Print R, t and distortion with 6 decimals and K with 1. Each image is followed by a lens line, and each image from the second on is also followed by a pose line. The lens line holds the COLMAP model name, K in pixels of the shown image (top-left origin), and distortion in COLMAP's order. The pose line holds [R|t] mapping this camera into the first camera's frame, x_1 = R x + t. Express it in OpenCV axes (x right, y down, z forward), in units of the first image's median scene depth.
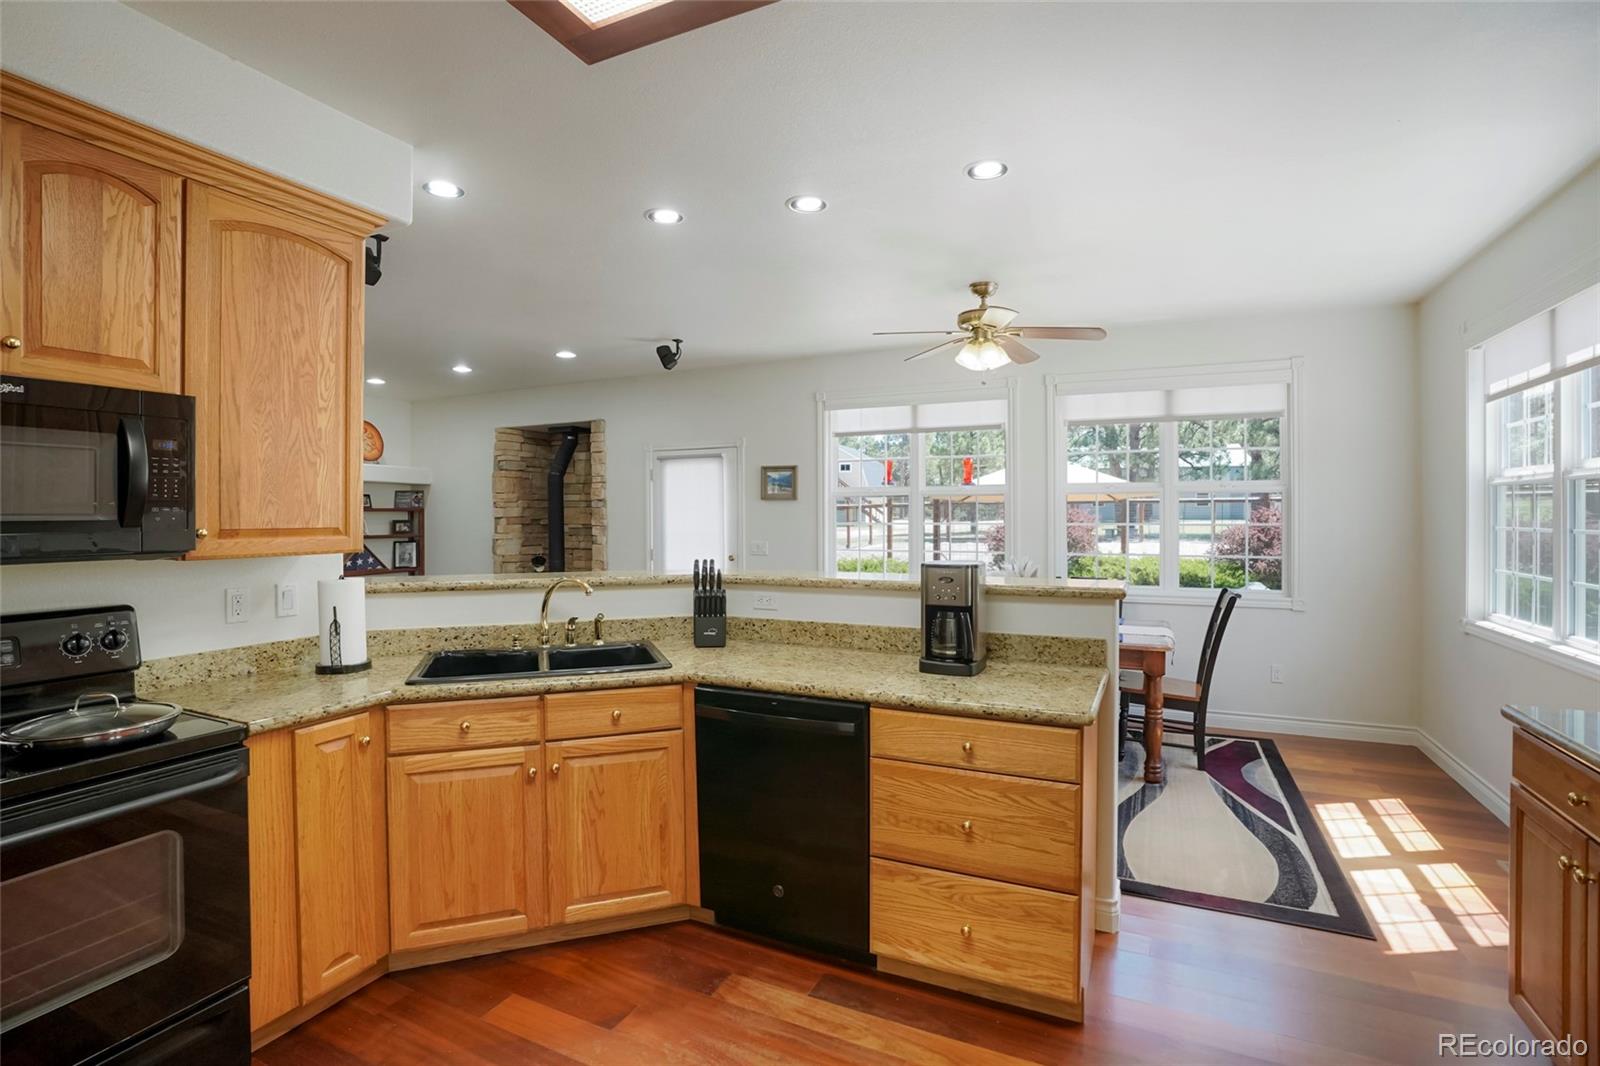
lens RADIAL K [[760.5, 0, 796.7], [0, 760.5, 516.7], [0, 0, 1]] dist [-0.081532, 0.031241]
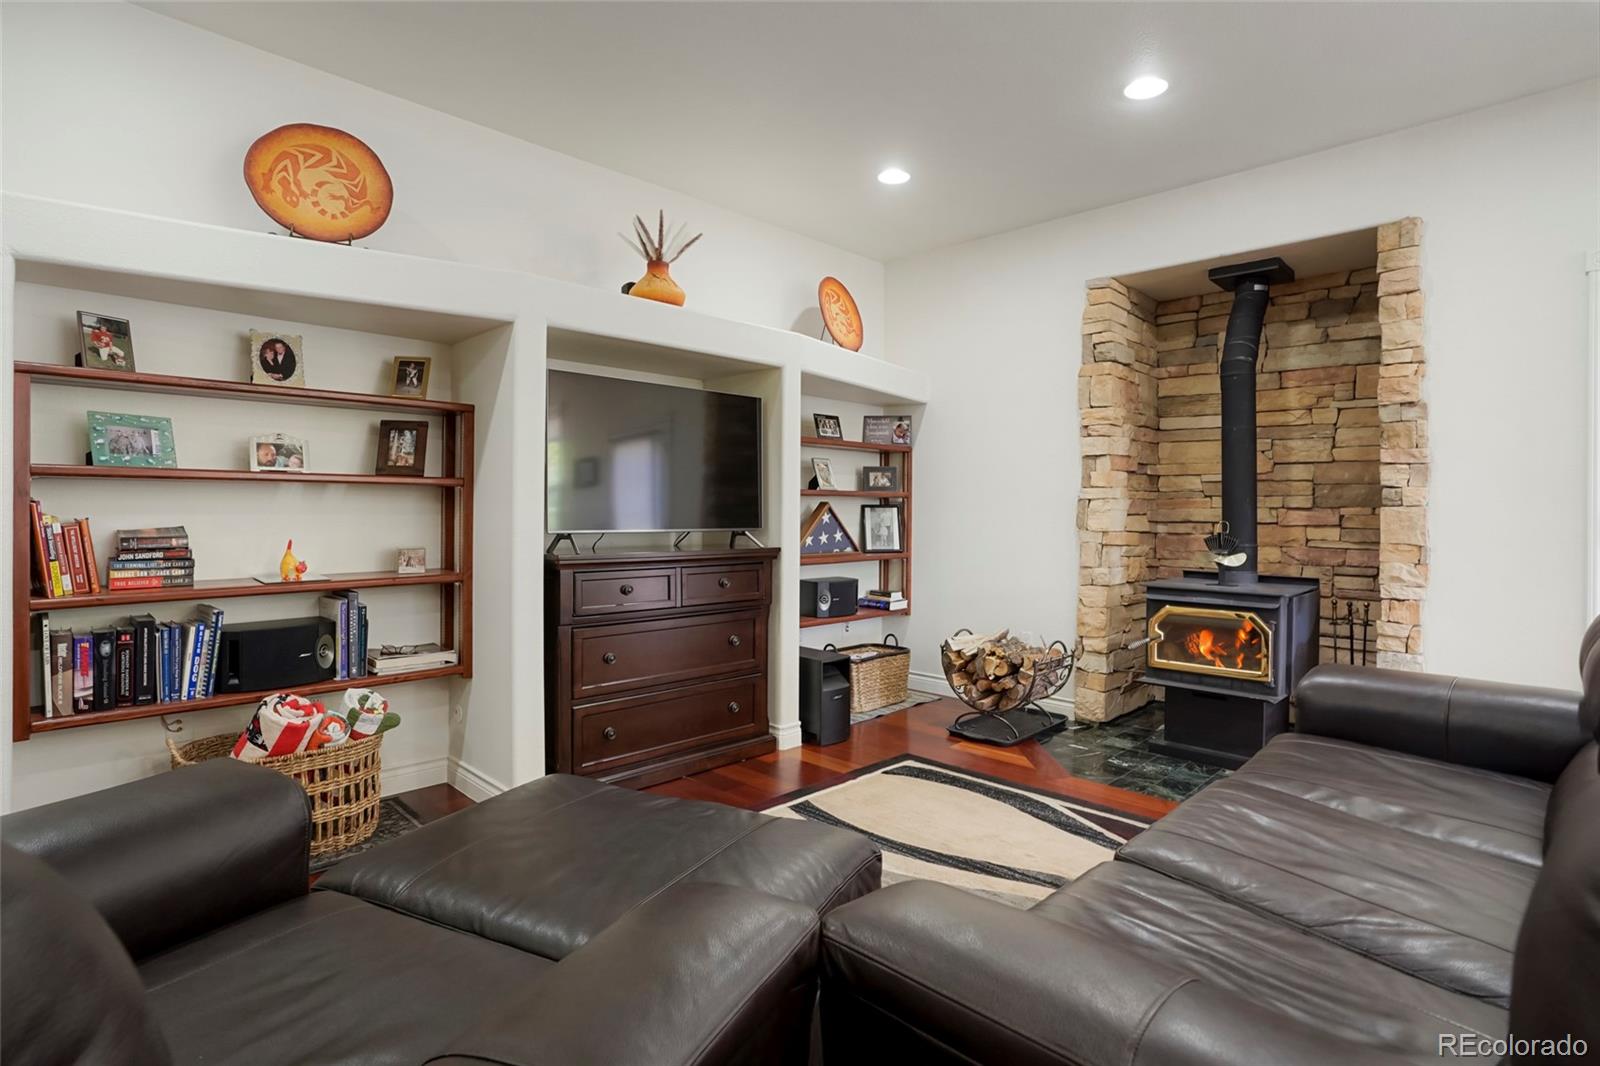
lens RADIAL K [[821.6, 0, 808.5], [0, 821.6, 511.5], [0, 0, 1]] dist [-0.037279, 0.000374]
pose [[0.951545, 0.011889, -0.307278, -0.934102], [-0.011480, 0.999929, 0.003141, 0.088284], [0.307294, 0.000539, 0.951614, 0.956280]]
